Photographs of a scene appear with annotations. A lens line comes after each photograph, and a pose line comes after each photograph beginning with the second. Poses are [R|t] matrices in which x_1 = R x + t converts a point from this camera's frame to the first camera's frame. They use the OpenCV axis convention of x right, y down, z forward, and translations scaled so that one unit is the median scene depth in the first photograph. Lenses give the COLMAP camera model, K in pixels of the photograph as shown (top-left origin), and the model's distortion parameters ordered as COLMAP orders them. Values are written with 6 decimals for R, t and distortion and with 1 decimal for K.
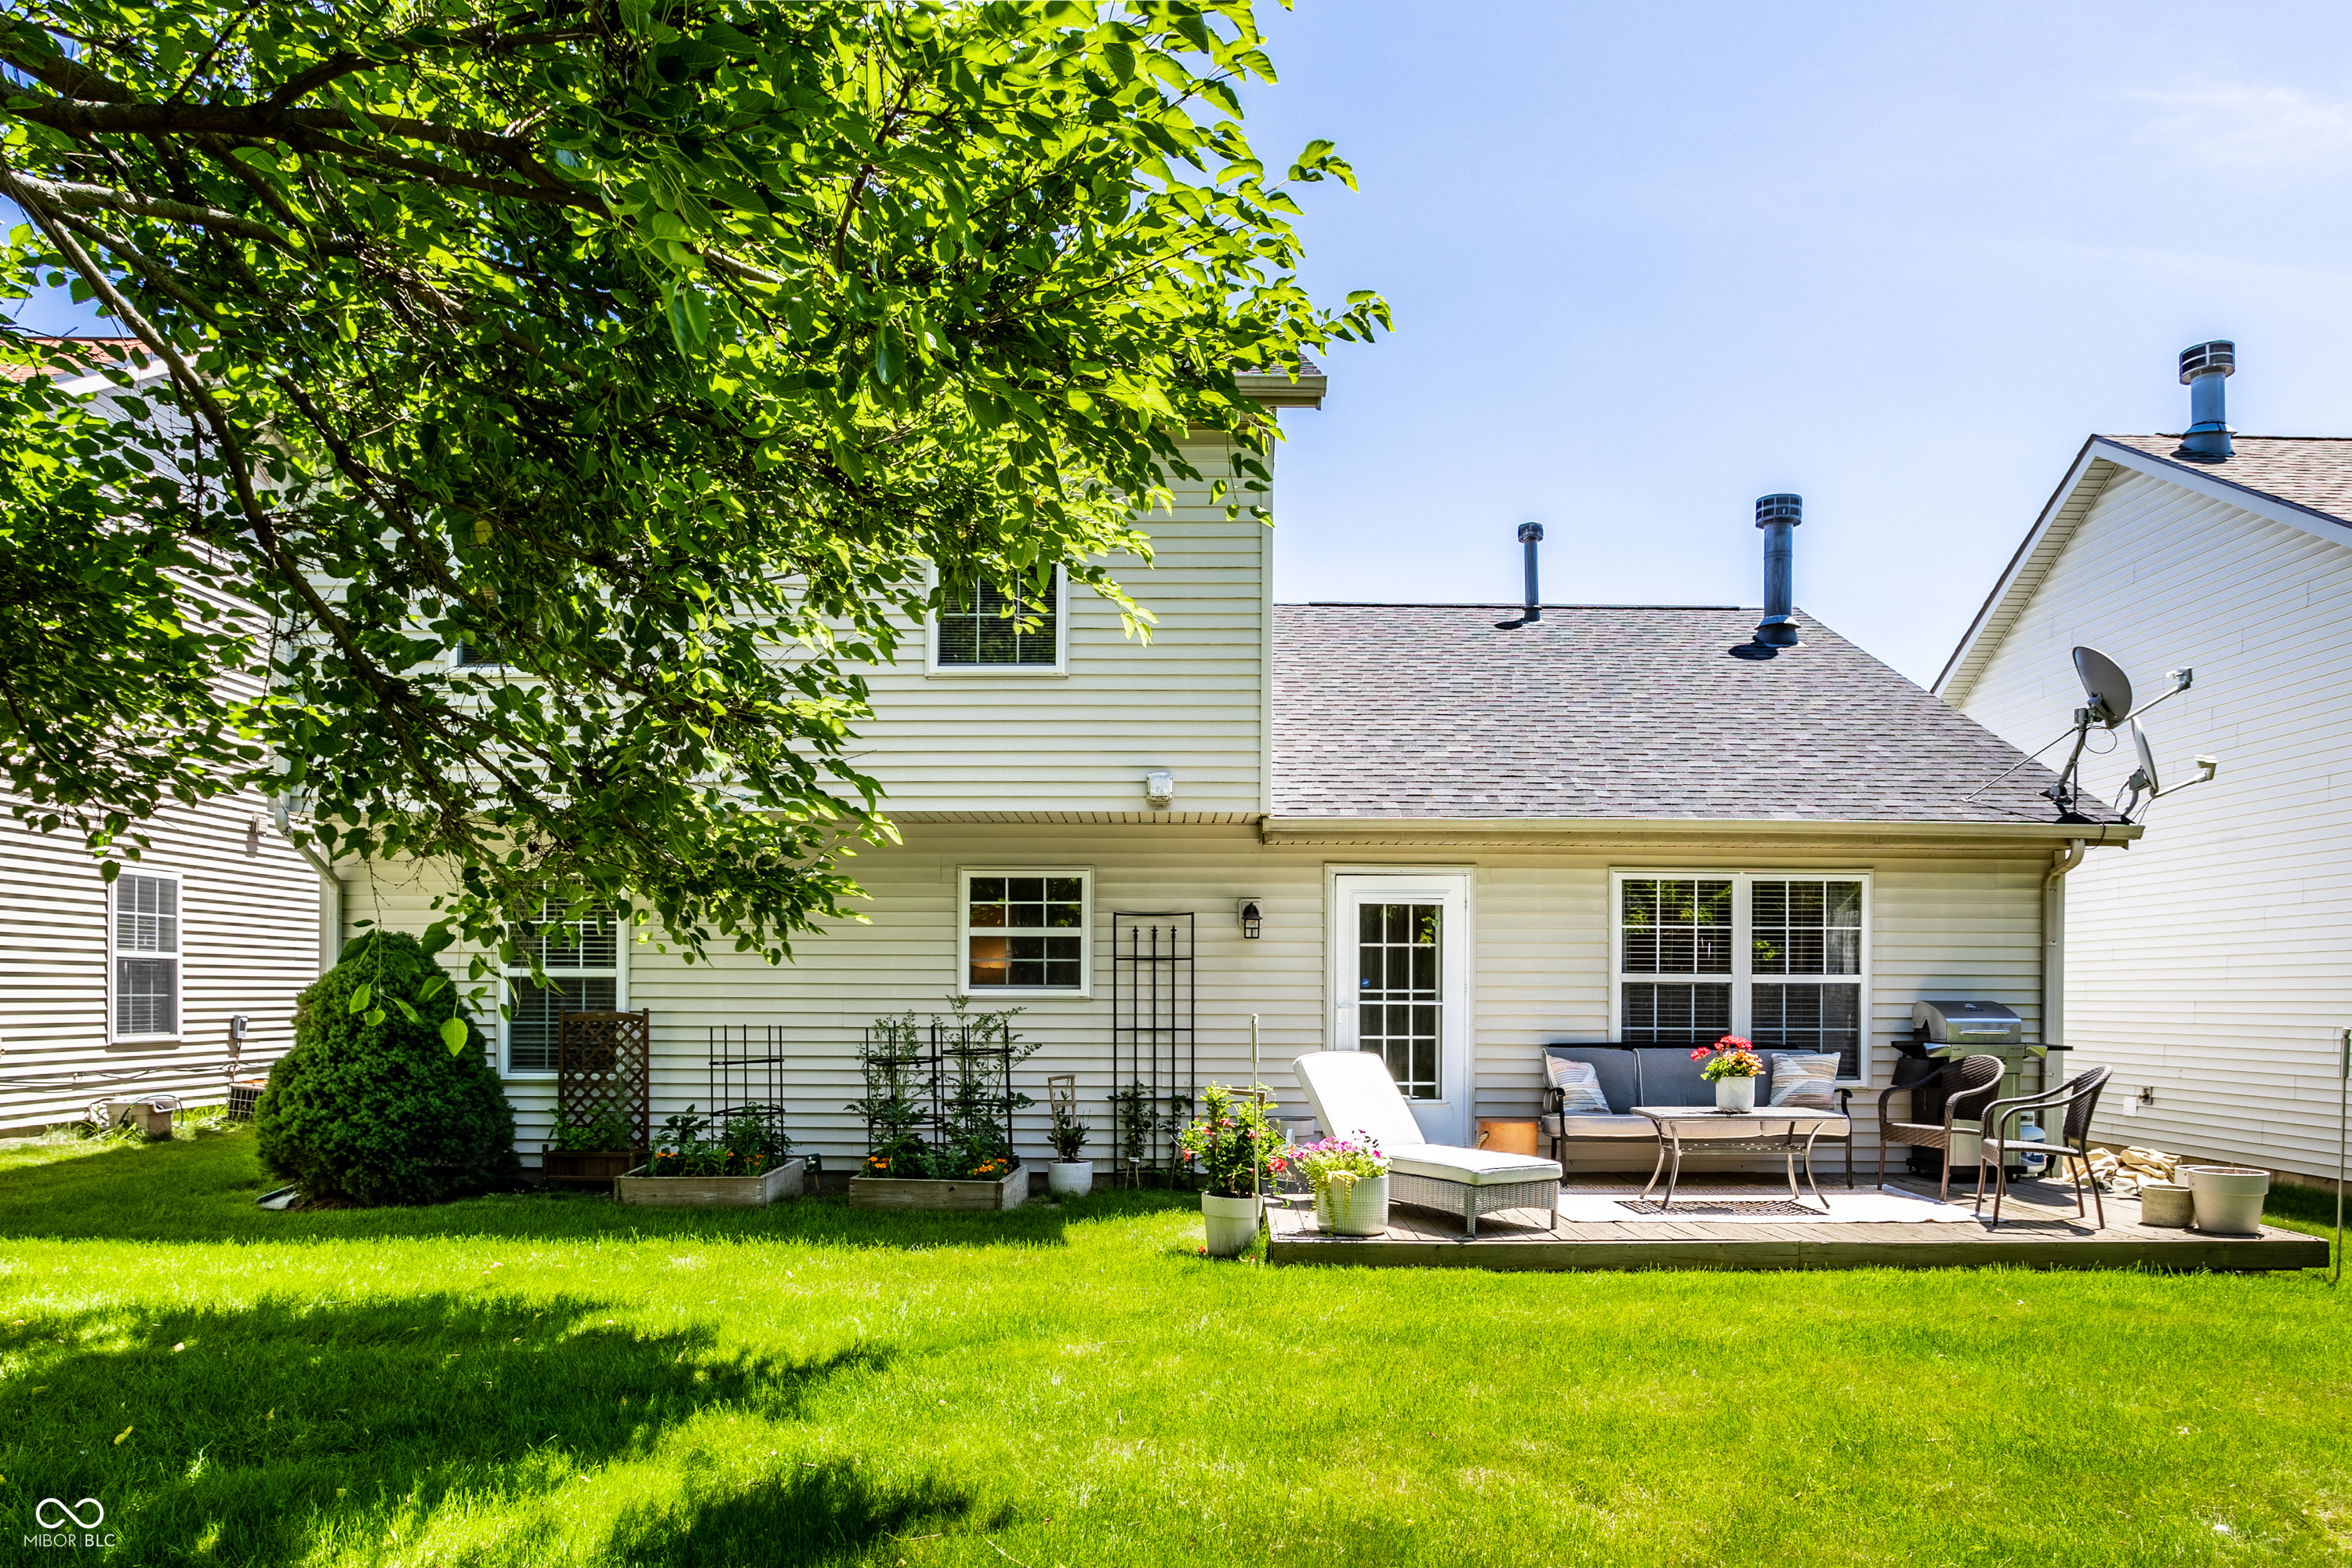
lens RADIAL K [[1520.5, 0, 1185.5], [0, 1520.5, 932.6], [0, 0, 1]] dist [-0.034311, 0.003291]
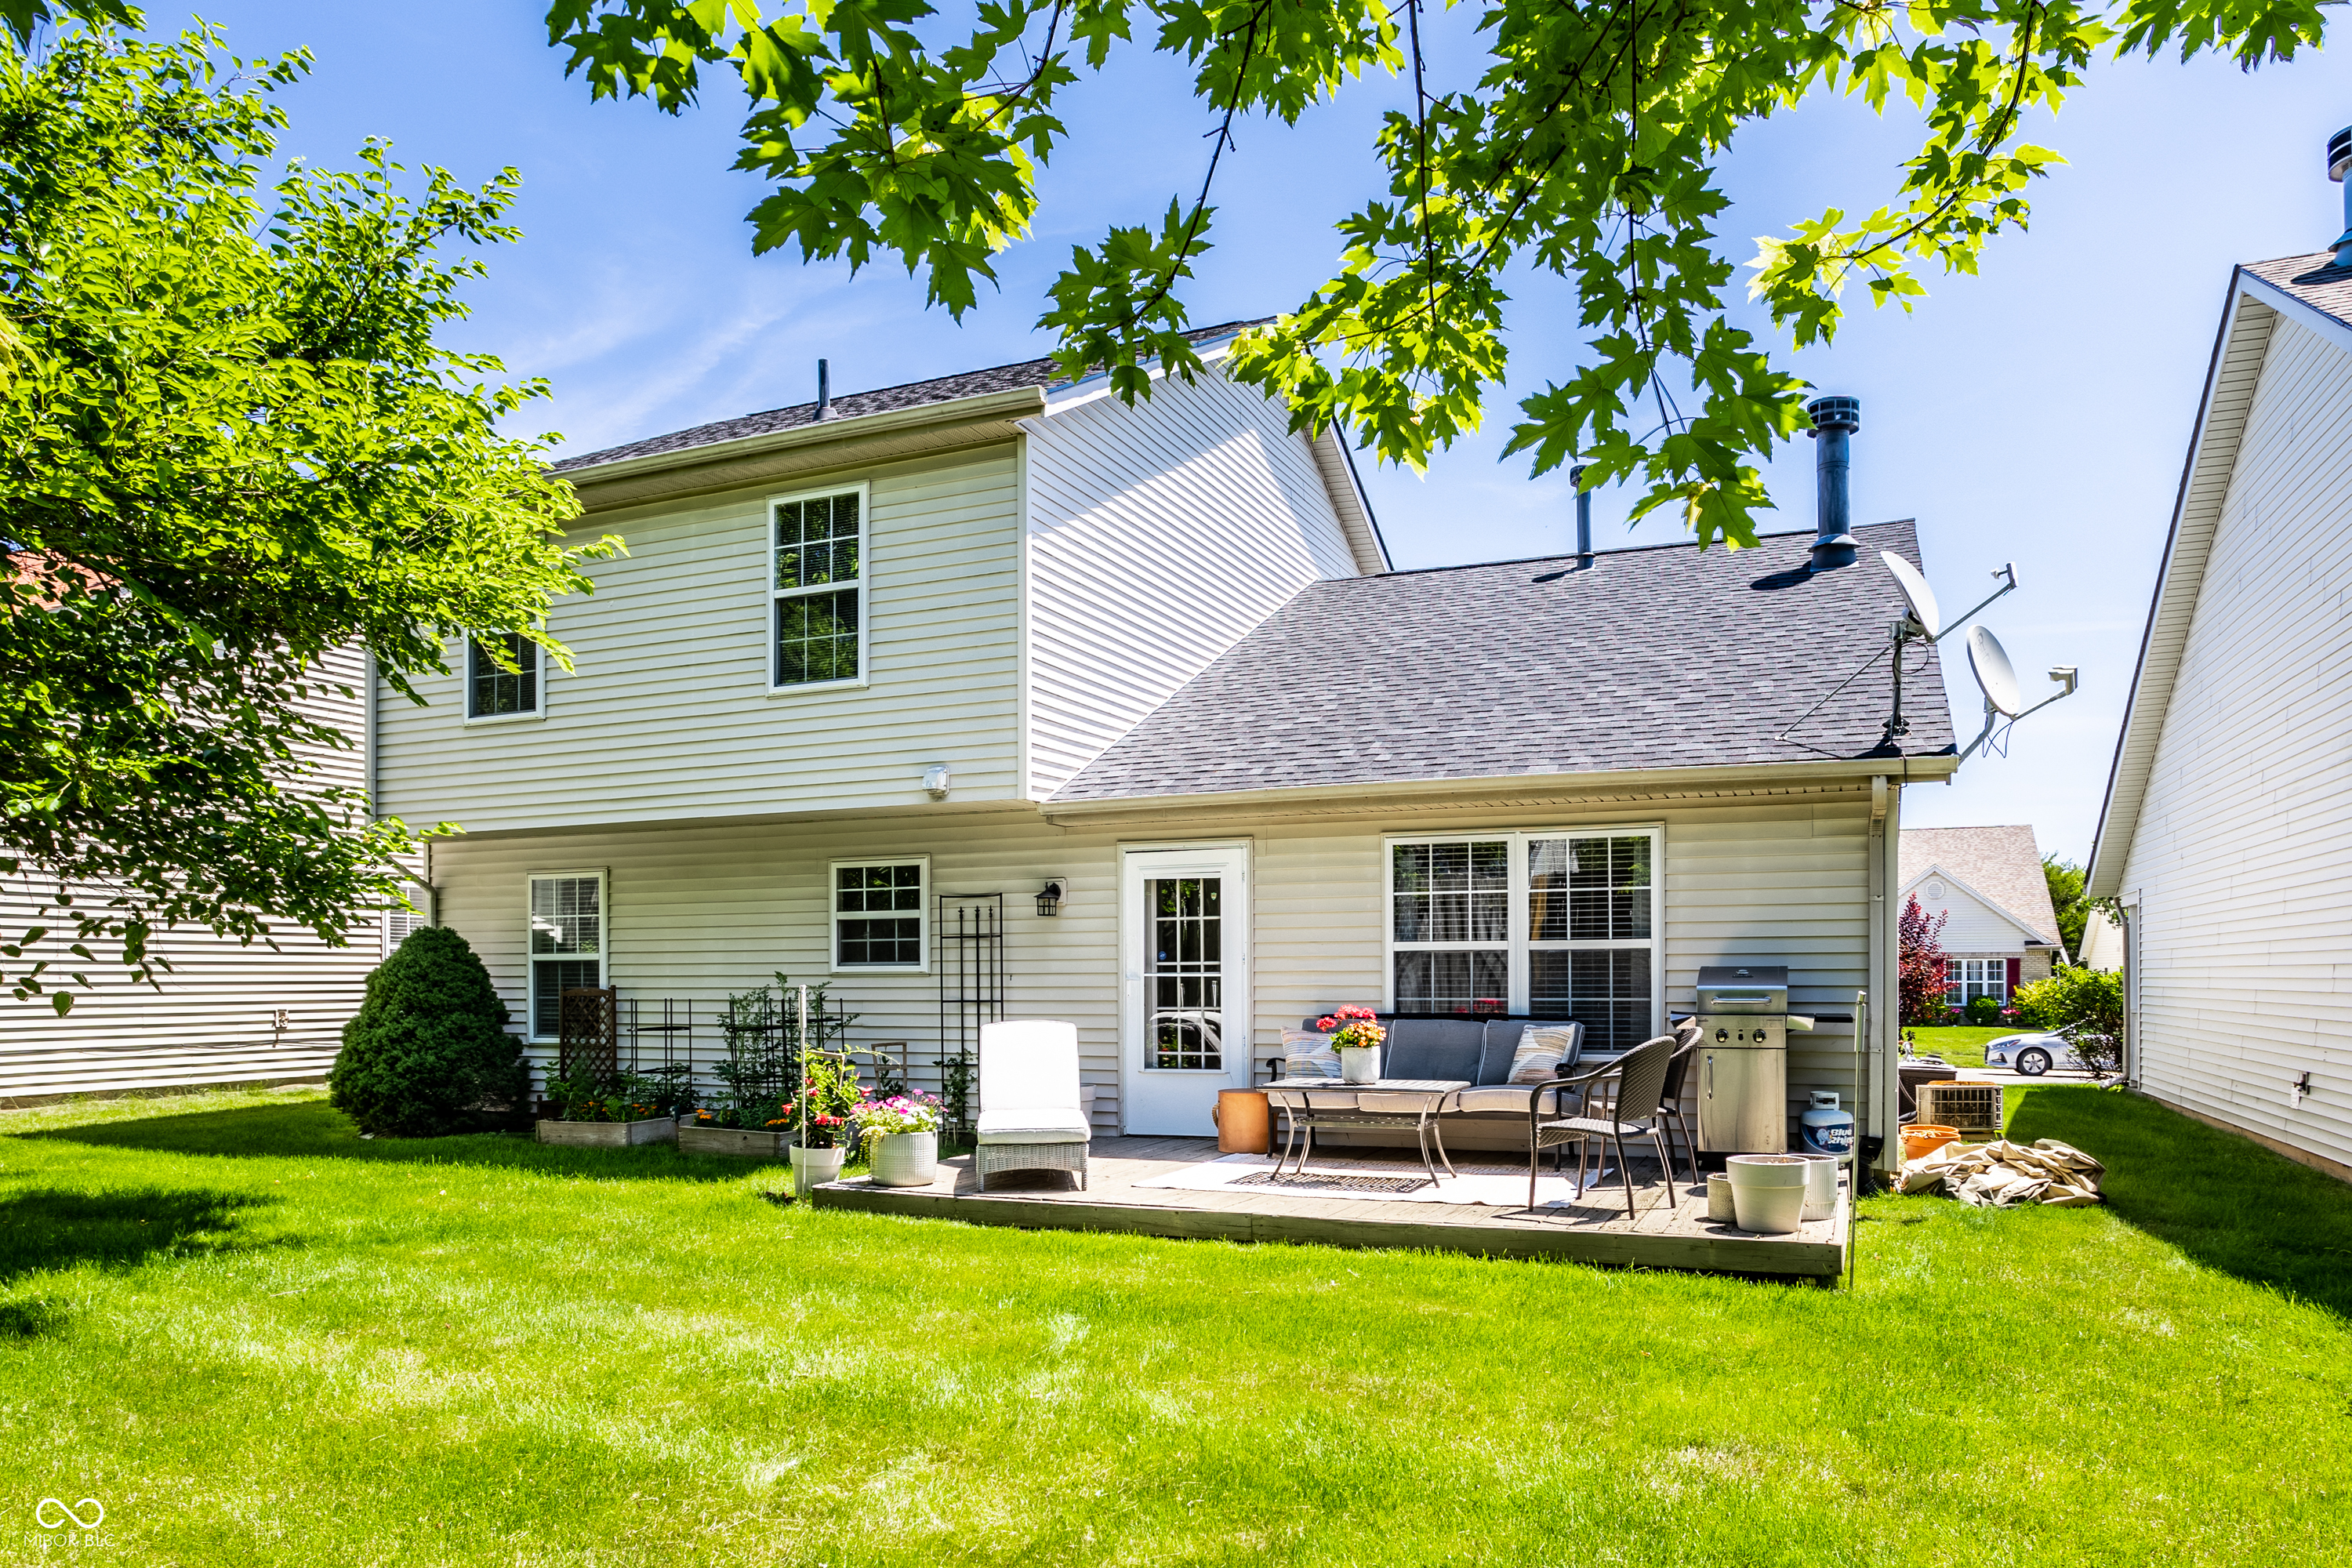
lens RADIAL K [[1520.5, 0, 1210.9], [0, 1520.5, 917.2], [0, 0, 1]] dist [-0.034311, 0.003291]
pose [[0.924269, -0.024343, -0.380965, 0.550359], [0.025792, 0.999666, -0.001303, 0.009116], [0.380869, -0.008621, 0.924589, 0.055648]]
